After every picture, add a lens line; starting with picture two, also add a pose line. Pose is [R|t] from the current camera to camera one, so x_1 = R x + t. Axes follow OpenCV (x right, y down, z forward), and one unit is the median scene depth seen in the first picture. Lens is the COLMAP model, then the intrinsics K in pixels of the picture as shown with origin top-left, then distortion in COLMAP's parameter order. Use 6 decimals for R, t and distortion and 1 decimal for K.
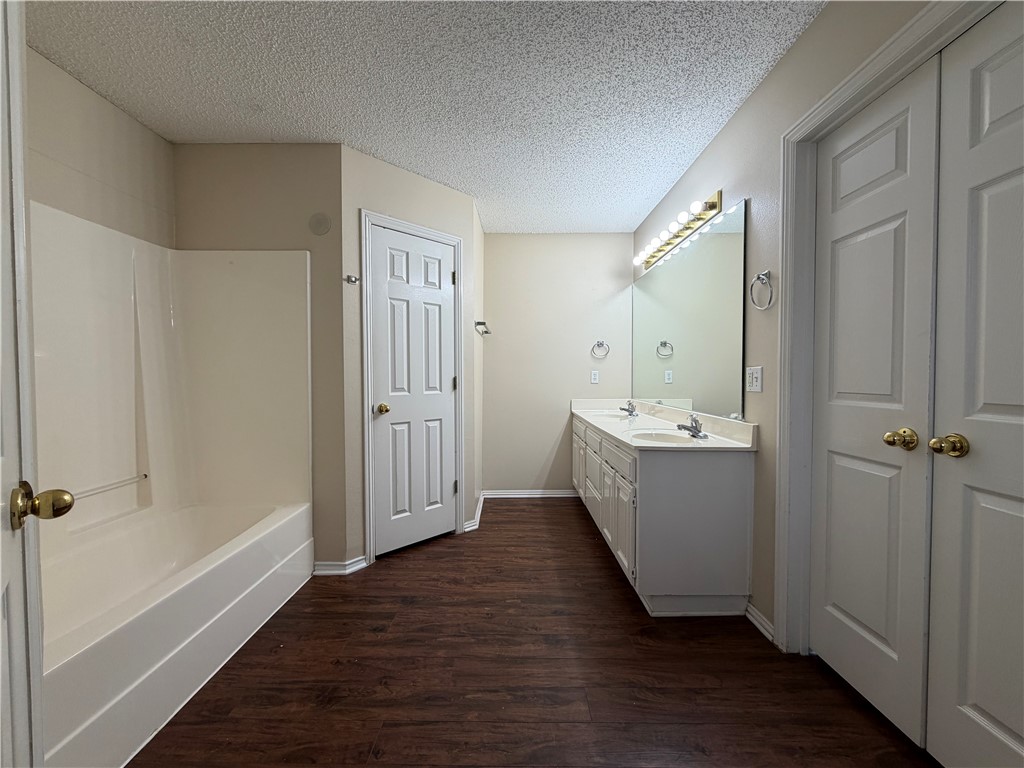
lens RADIAL K [[414.7, 0, 511.4], [0, 414.7, 382.8], [0, 0, 1]] dist [0.000523, 0.000146]
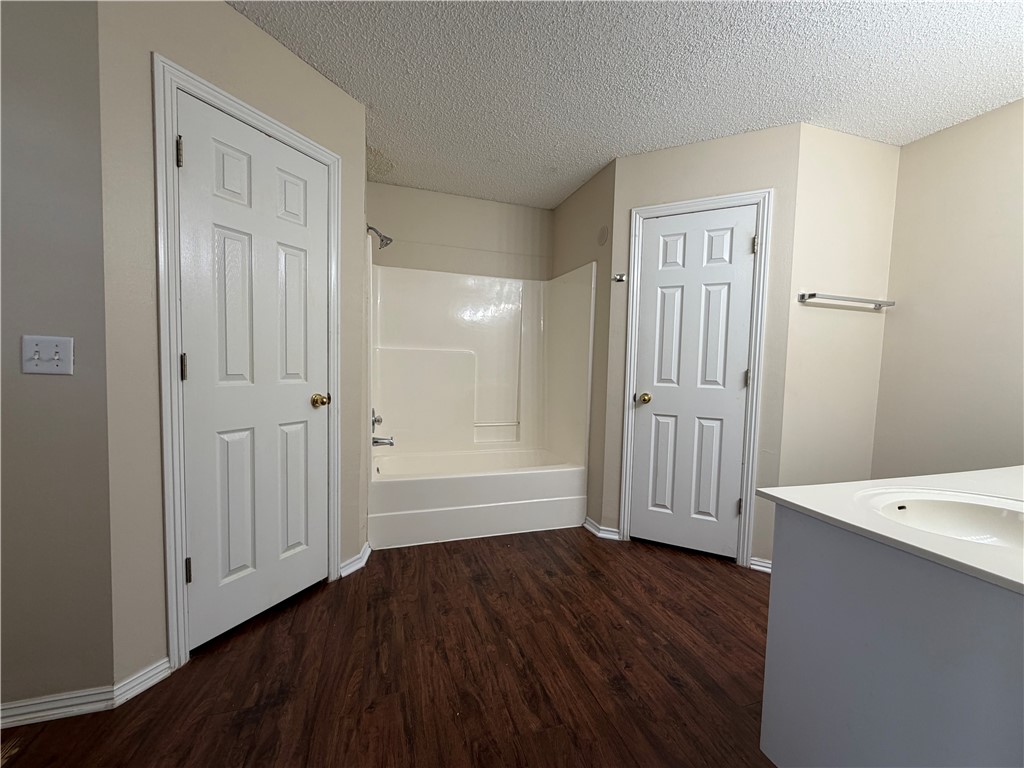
lens RADIAL K [[414.7, 0, 507.7], [0, 414.7, 383.7], [0, 0, 1]] dist [0.000523, 0.000146]
pose [[0.298963, 0.057606, -0.952524, 0.595003], [-0.045372, 0.997905, 0.046110, -0.005052], [0.953186, 0.029433, 0.300950, 0.393127]]
